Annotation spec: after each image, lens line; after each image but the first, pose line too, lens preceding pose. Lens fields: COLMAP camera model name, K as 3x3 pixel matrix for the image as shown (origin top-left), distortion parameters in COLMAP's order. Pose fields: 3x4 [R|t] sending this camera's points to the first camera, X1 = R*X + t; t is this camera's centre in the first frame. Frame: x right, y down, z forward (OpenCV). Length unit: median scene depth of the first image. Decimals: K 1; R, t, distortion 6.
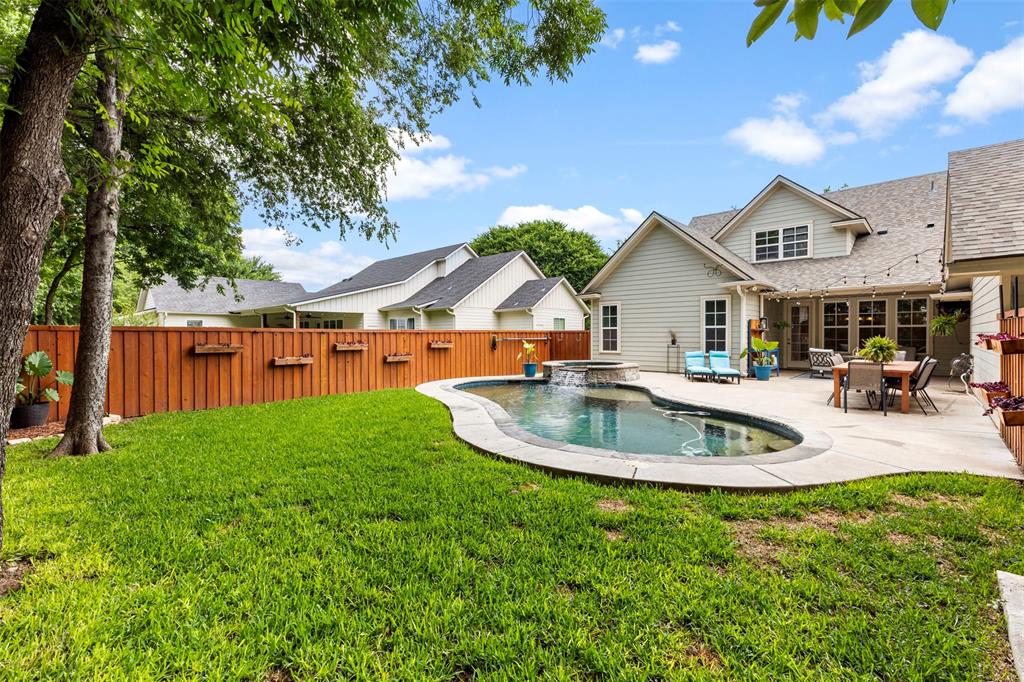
lens RADIAL K [[444.7, 0, 506.0], [0, 444.7, 338.0], [0, 0, 1]] dist [0.004967, 0.000497]
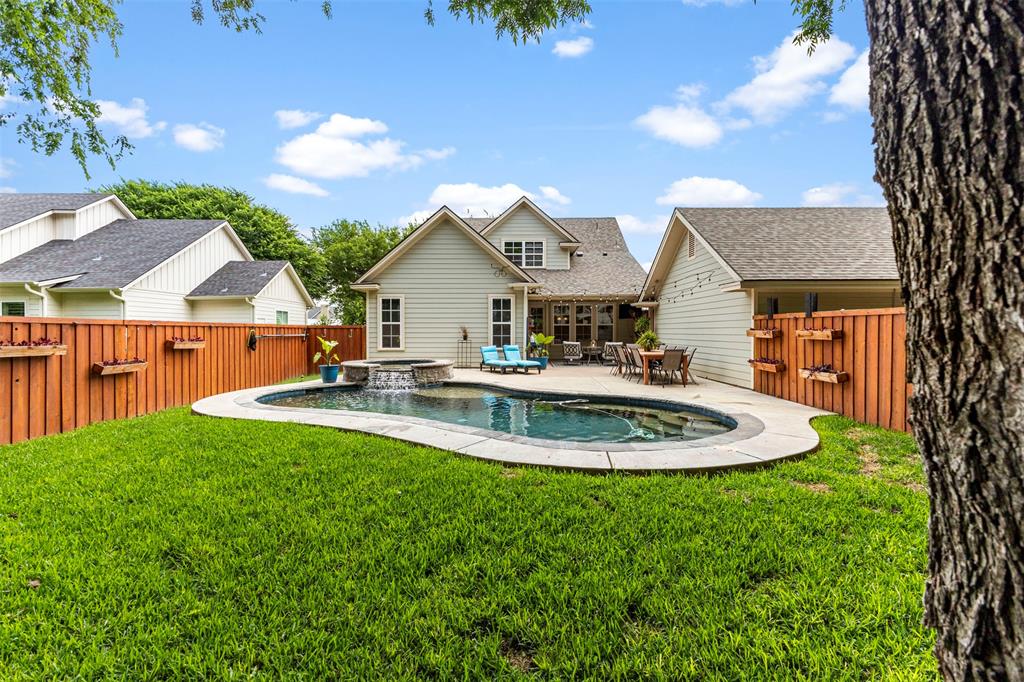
lens RADIAL K [[444.7, 0, 511.6], [0, 444.7, 336.0], [0, 0, 1]] dist [0.004967, 0.000497]
pose [[0.718491, -0.005067, 0.695517, -0.240450], [0.004961, 0.999985, 0.002160, 0.003922], [-0.695518, 0.001898, 0.718506, 0.180357]]
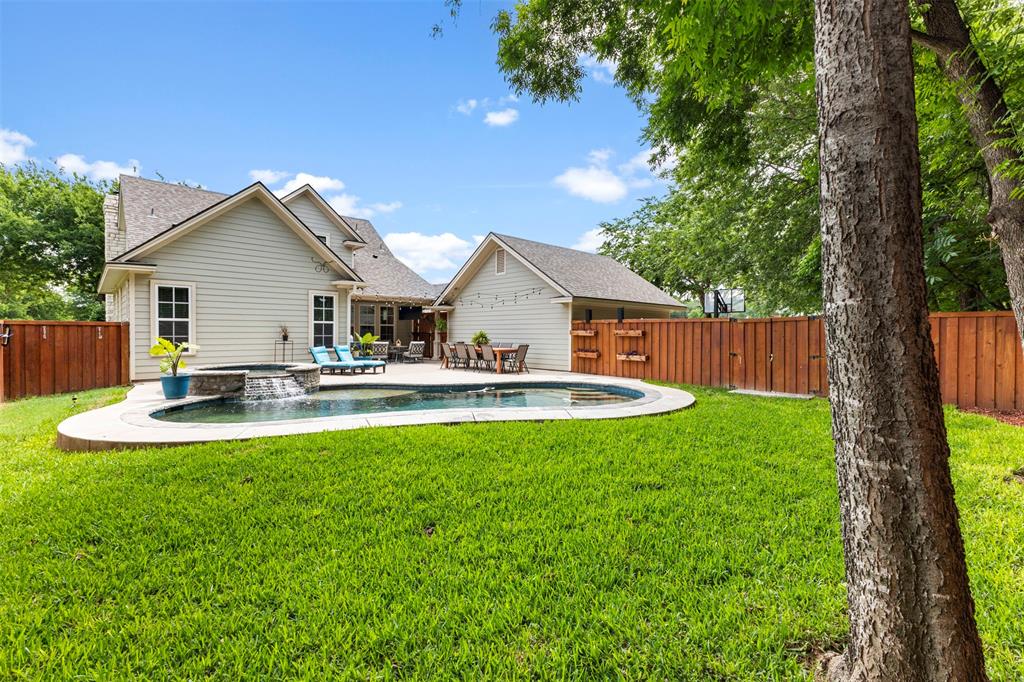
lens RADIAL K [[444.7, 0, 512.1], [0, 444.7, 339.3], [0, 0, 1]] dist [0.004967, 0.000497]
pose [[0.033734, -0.010749, 0.999373, -0.473112], [0.008547, 0.999909, 0.010466, 0.006250], [-0.999394, 0.008189, 0.033822, 0.480262]]
